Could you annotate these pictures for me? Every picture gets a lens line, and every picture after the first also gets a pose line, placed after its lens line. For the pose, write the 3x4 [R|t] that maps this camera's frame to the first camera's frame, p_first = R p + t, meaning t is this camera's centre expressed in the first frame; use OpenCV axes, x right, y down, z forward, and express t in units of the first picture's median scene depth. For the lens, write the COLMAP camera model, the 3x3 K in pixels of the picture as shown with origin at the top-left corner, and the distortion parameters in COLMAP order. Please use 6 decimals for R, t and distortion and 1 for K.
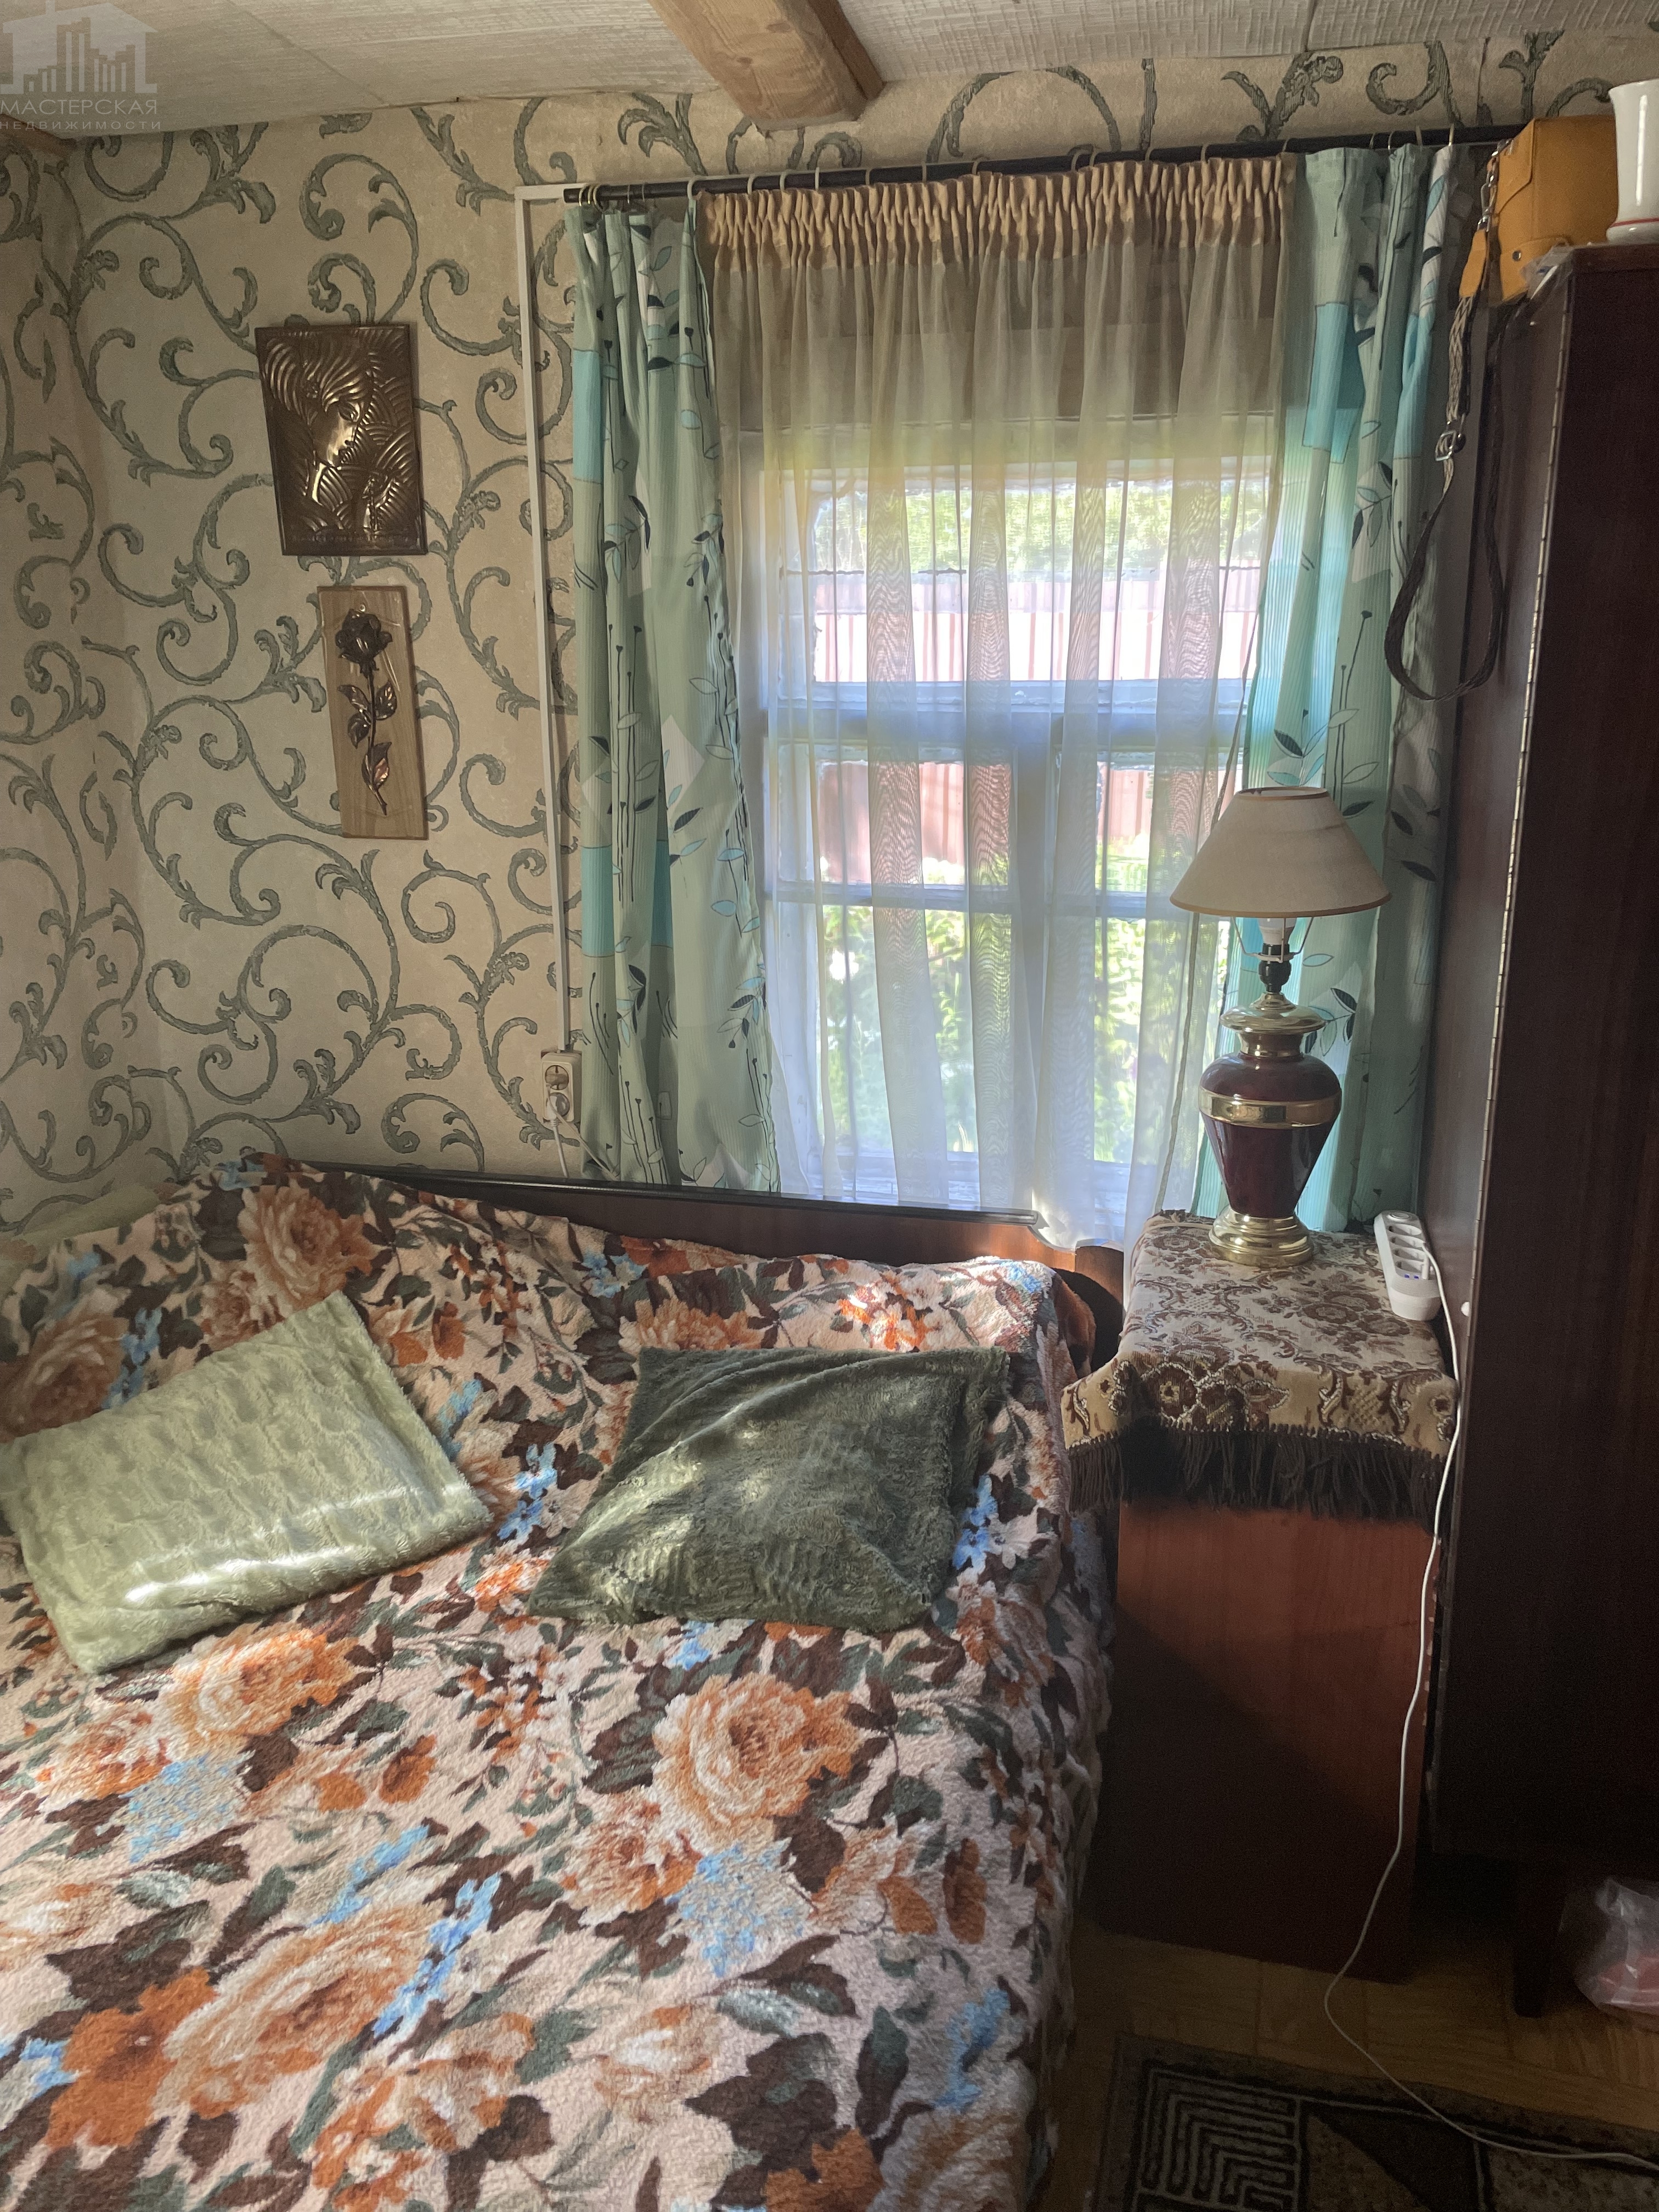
lens RADIAL K [[1661.2, 0, 876.2], [0, 1661.2, 1071.2], [0, 0, 1]] dist [0.087391, -0.107127]
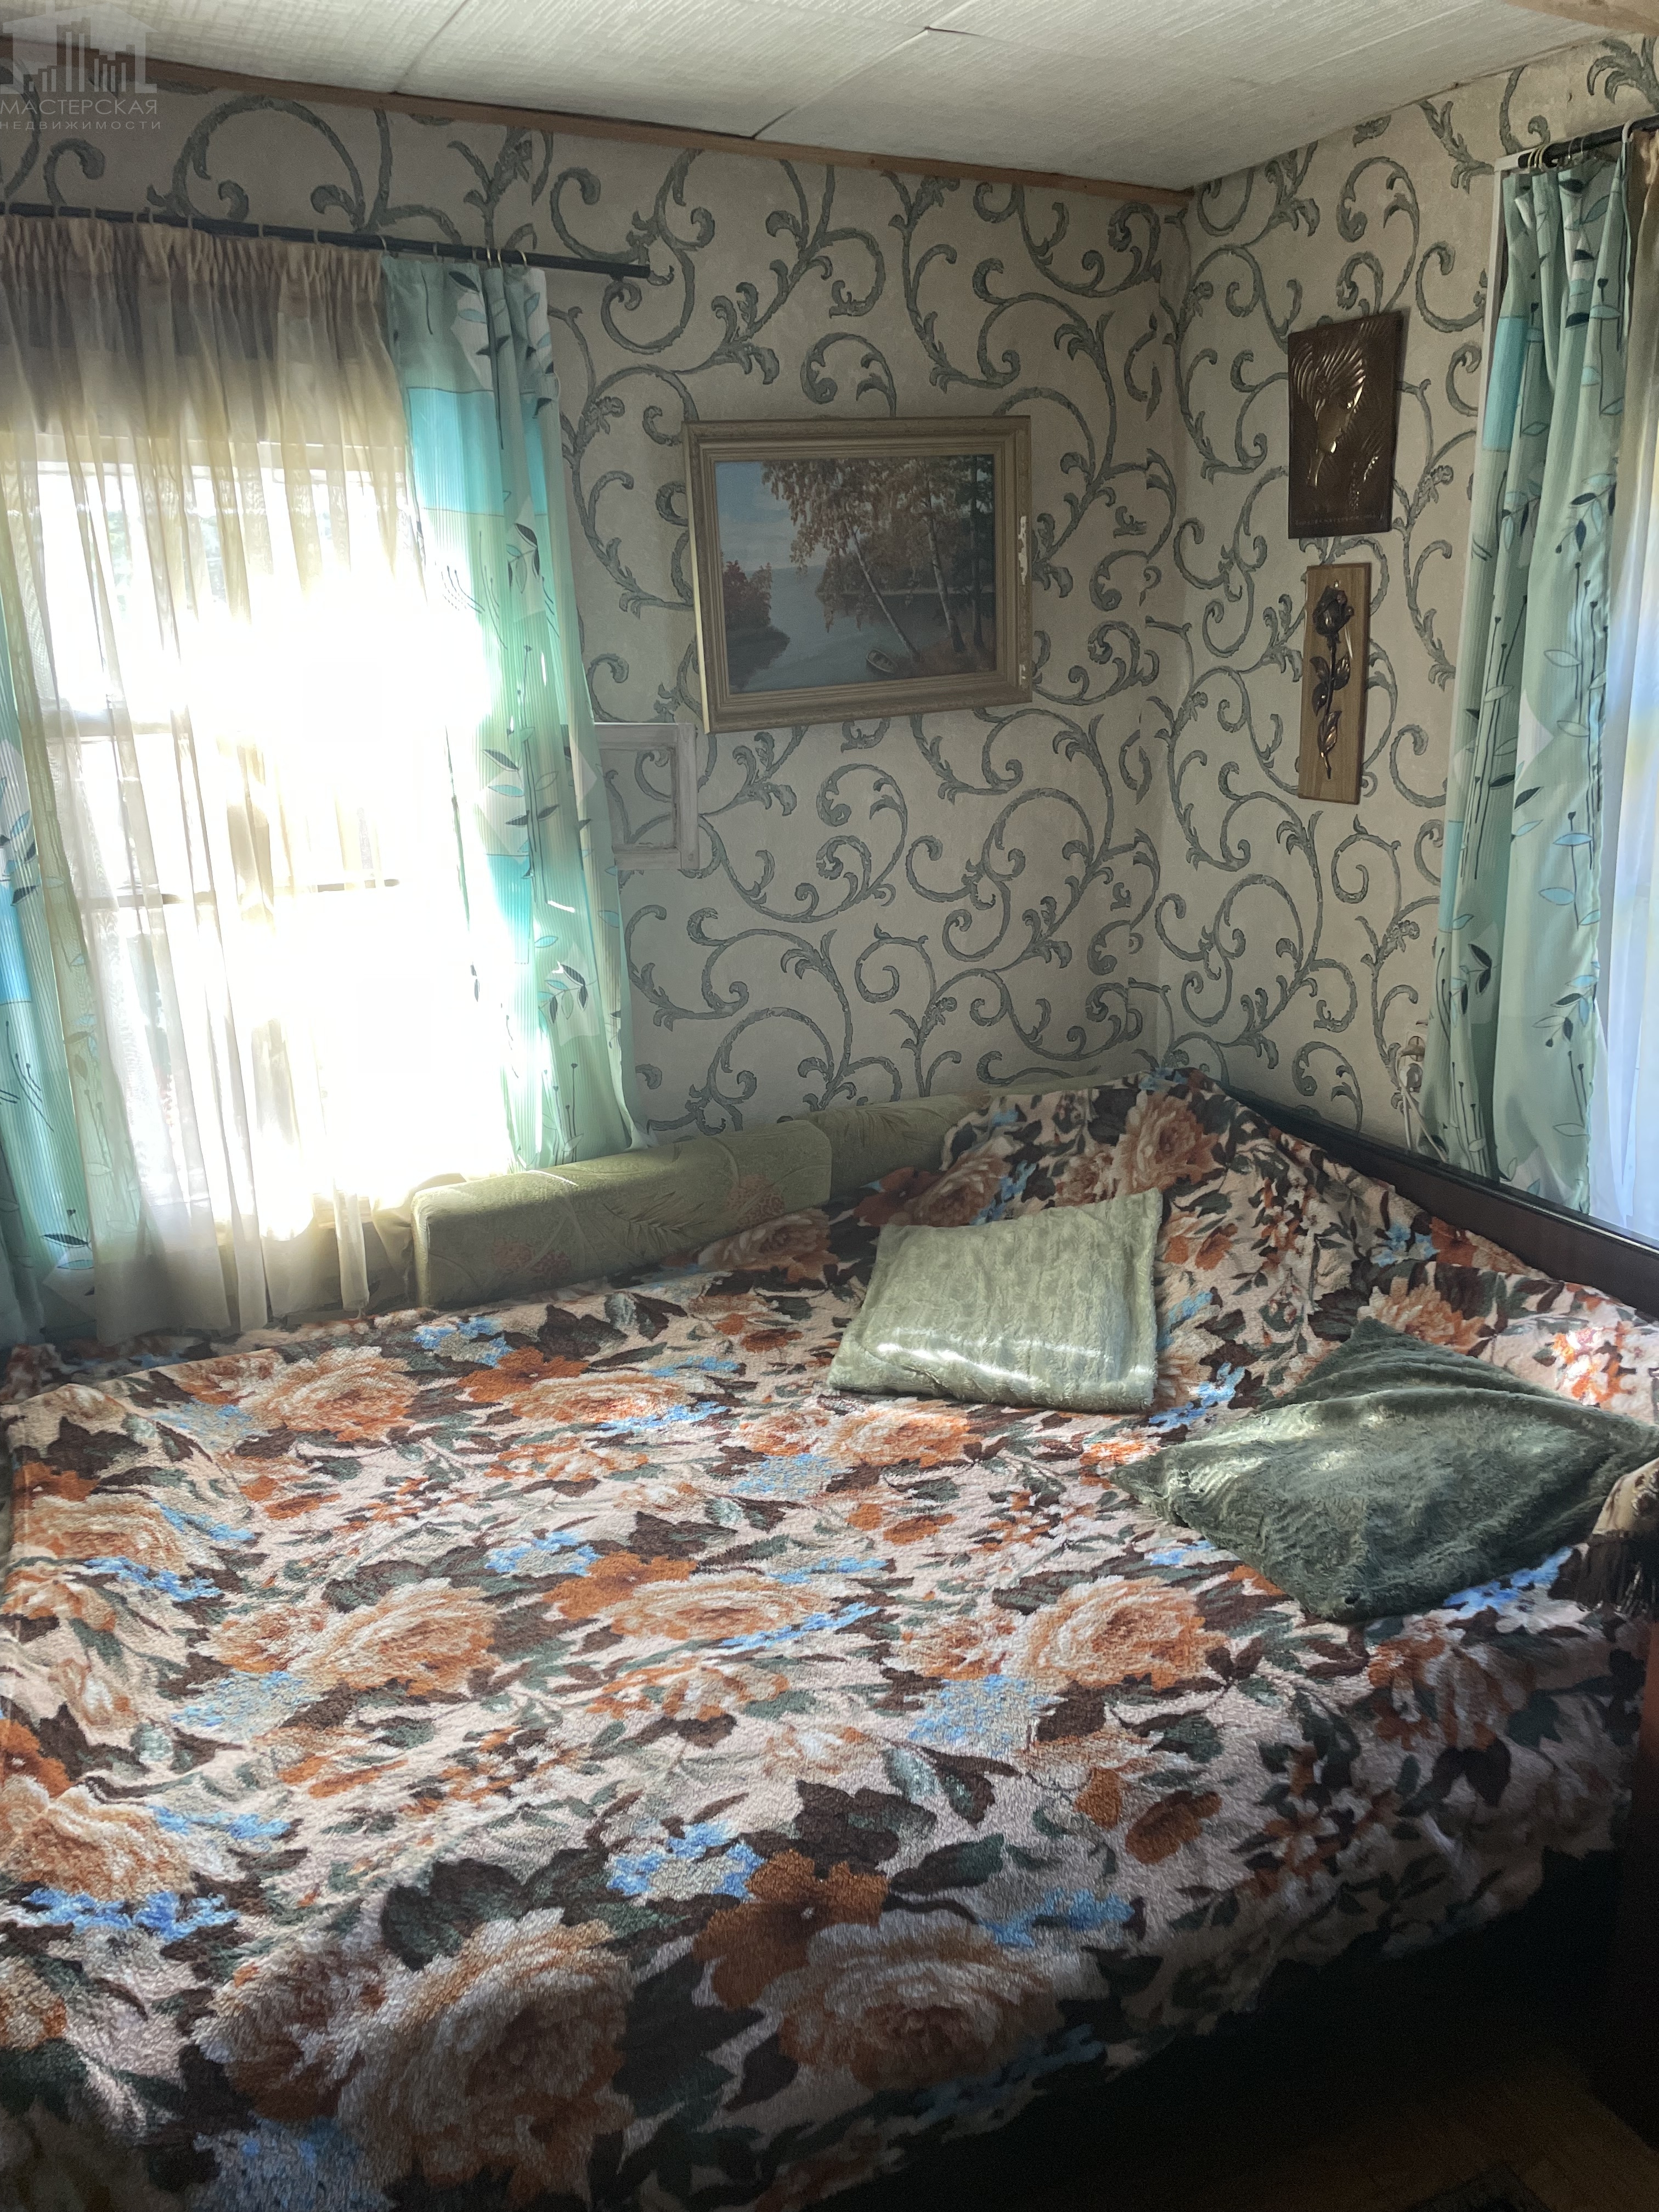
lens RADIAL K [[1661.2, 0, 836.5], [0, 1661.2, 1088.7], [0, 0, 1]] dist [0.087391, -0.107127]
pose [[0.631363, 0.205552, -0.747750, 0.401311], [-0.184644, 0.976347, 0.112488, -0.025143], [0.753185, 0.067046, 0.654383, 0.085069]]
